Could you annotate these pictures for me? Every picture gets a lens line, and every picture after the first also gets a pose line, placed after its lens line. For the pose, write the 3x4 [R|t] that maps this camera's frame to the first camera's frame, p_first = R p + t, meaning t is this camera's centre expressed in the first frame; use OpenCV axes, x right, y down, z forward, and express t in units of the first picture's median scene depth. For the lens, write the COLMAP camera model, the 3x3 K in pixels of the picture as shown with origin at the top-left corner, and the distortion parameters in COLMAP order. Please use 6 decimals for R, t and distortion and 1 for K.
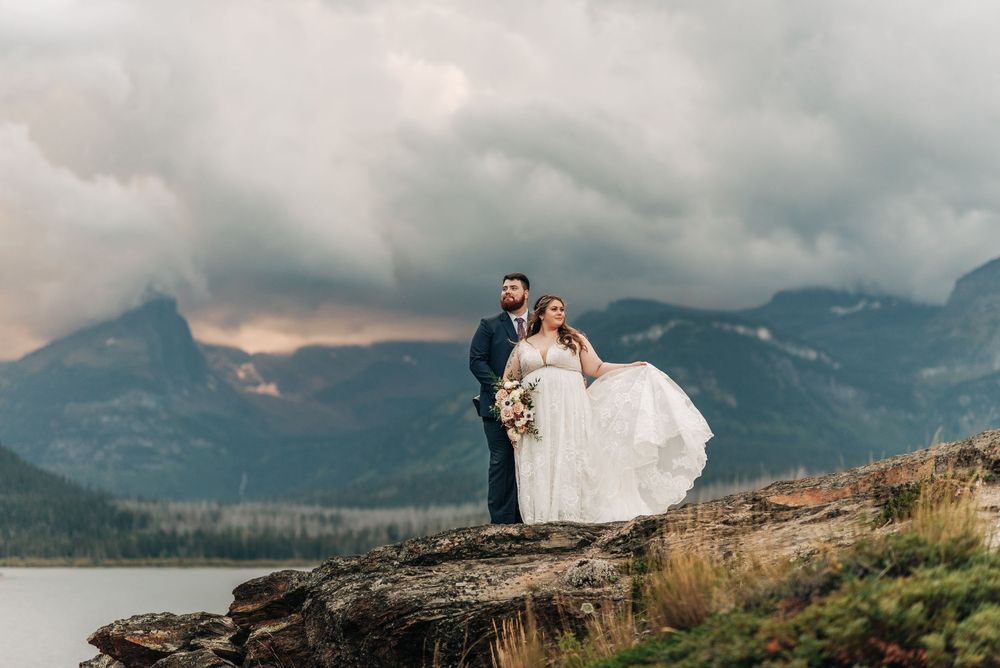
lens RADIAL K [[2370.6, 0, 500.0], [0, 2370.6, 334.0], [0, 0, 1]] dist [-0.054153, -0.223306]
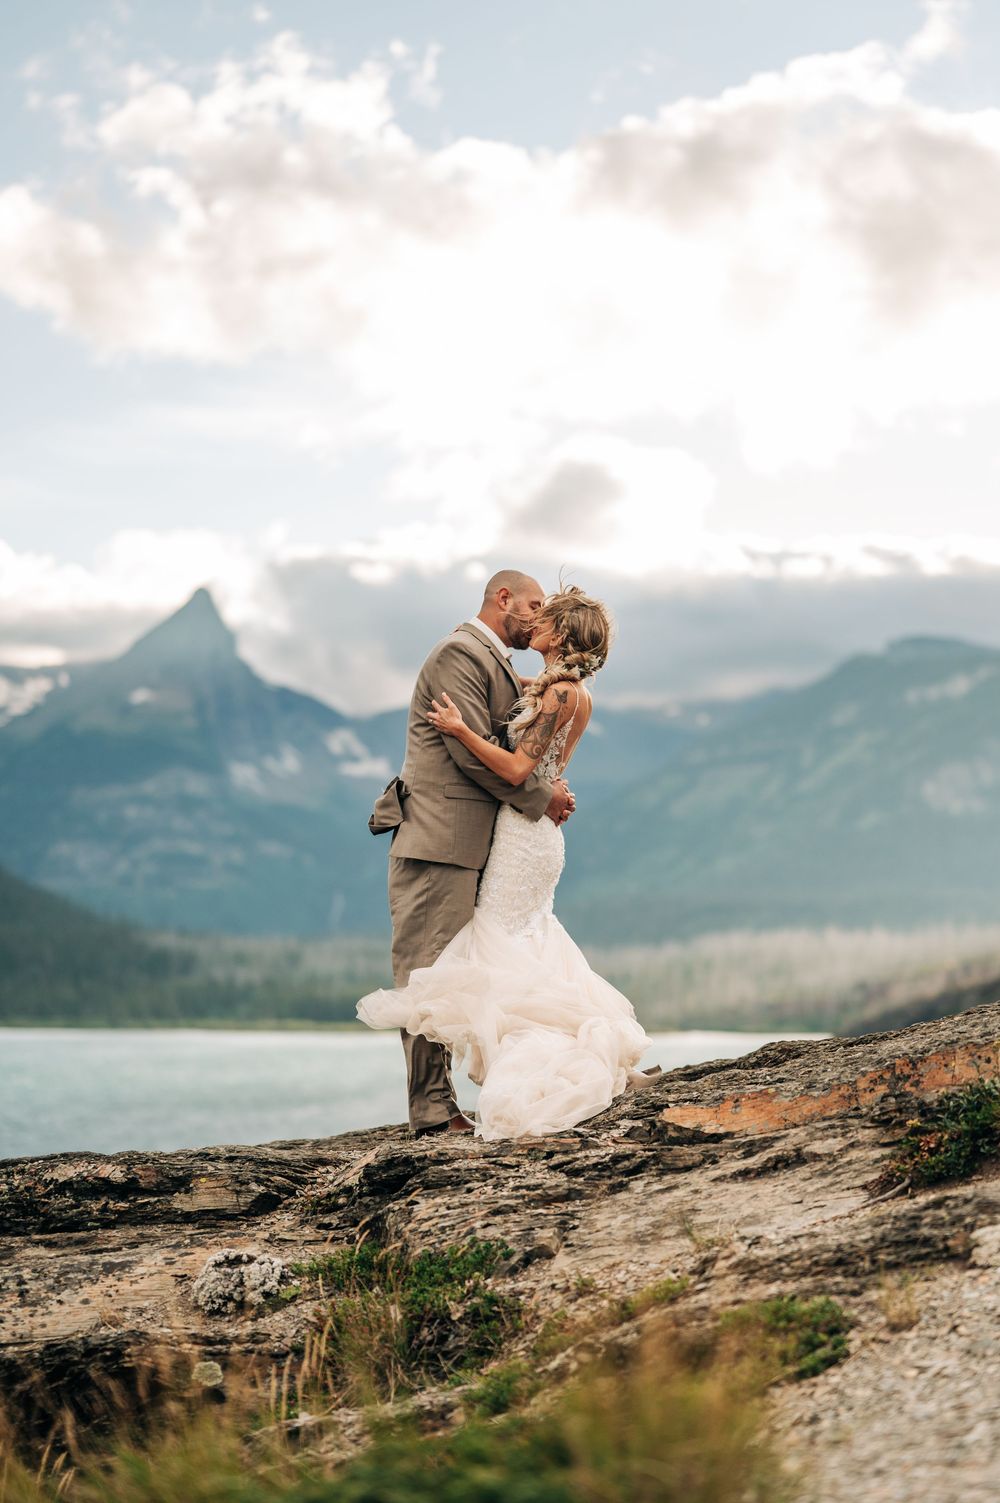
lens RADIAL K [[3549.7, 0, 500.0], [0, 3549.7, 751.5], [0, 0, 1]] dist [0.027408, 0.002021]
pose [[0.998016, 0.005030, -0.062767, 0.122405], [-0.003890, 0.999825, 0.018276, -0.009721], [0.062848, -0.017996, 0.997861, 0.333425]]
